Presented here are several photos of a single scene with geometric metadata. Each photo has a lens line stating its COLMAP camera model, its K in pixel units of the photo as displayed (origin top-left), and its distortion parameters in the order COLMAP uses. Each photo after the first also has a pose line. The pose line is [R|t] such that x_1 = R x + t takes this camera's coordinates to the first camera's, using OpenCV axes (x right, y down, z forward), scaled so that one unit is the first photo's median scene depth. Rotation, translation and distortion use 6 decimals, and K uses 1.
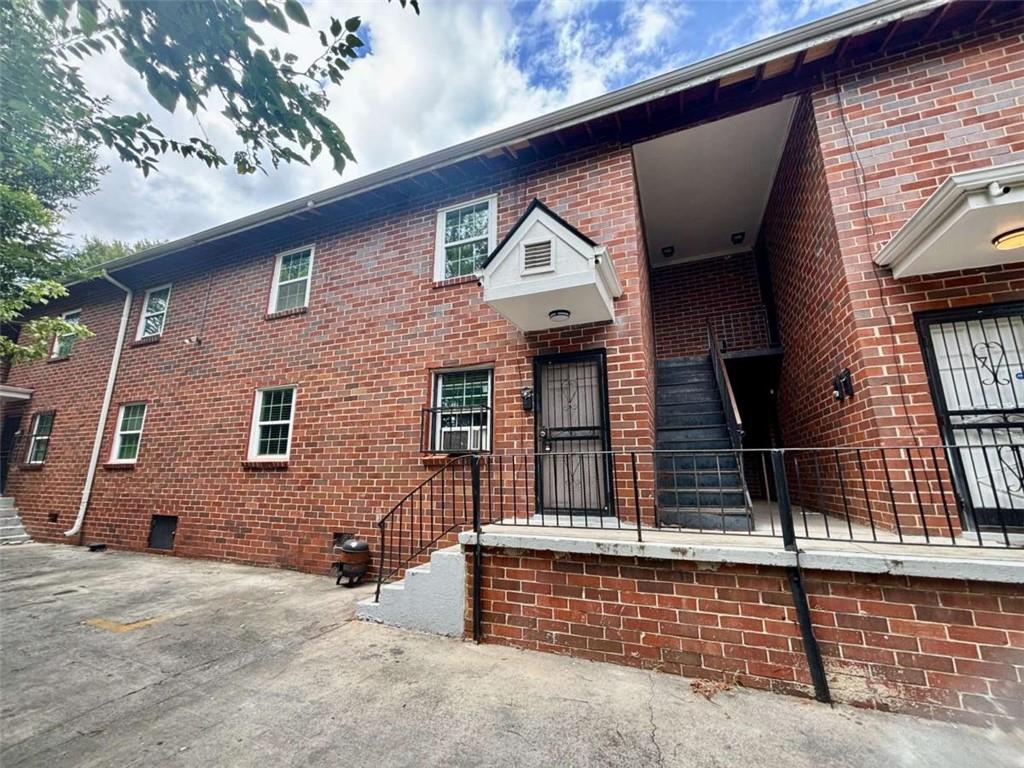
lens RADIAL K [[413.5, 0, 512.1], [0, 413.5, 378.5], [0, 0, 1]] dist [-0.001265, 0.000883]
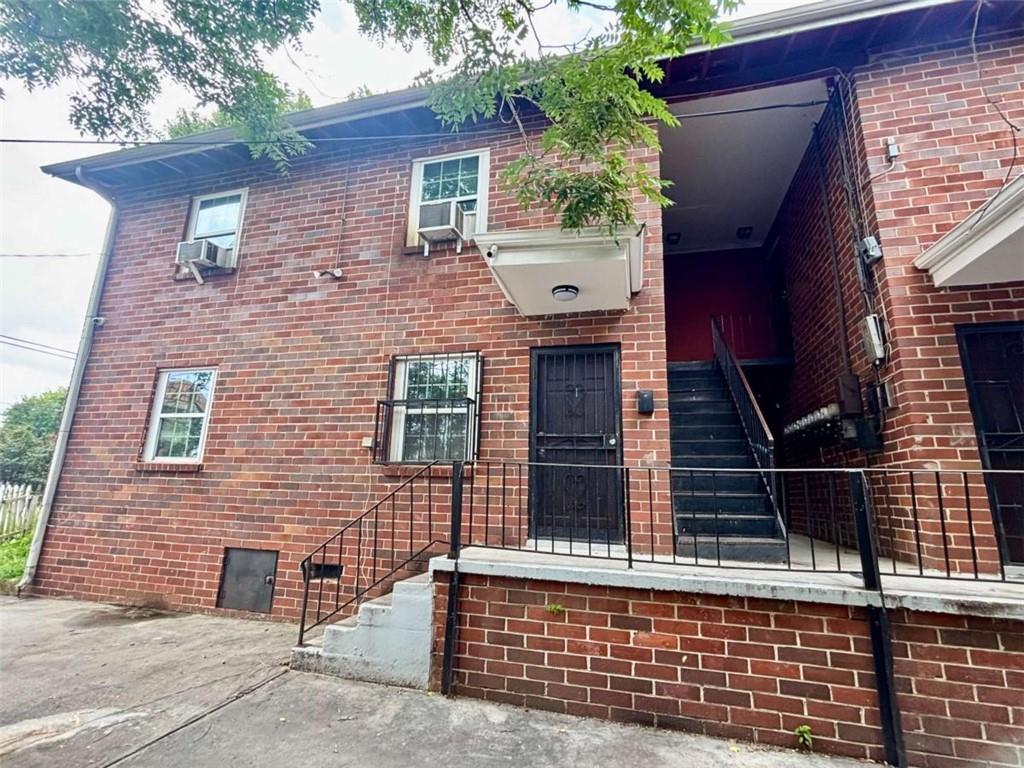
lens RADIAL K [[455.8, 0, 509.8], [0, 455.8, 389.4], [0, 0, 1]] dist [0.007355, -0.000948]
pose [[0.990838, 0.051702, 0.124765, -0.101948], [-0.054036, 0.998420, 0.015396, 0.019703], [-0.123772, -0.021997, 0.992067, 0.101777]]
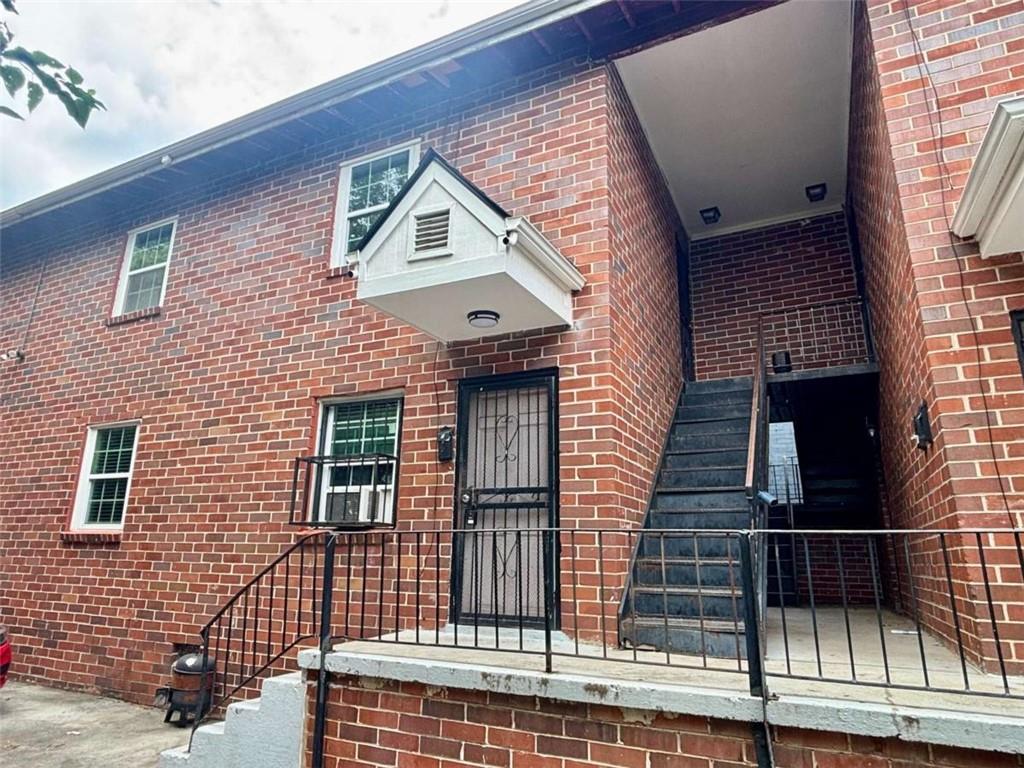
lens RADIAL K [[632.7, 0, 511.1], [0, 632.7, 374.7], [0, 0, 1]] dist [0.003155, -0.006096]
pose [[0.997563, -0.002988, -0.069710, 0.211698], [-0.000417, 0.998809, -0.048785, -0.012287], [0.069772, 0.048695, 0.996374, -0.002641]]
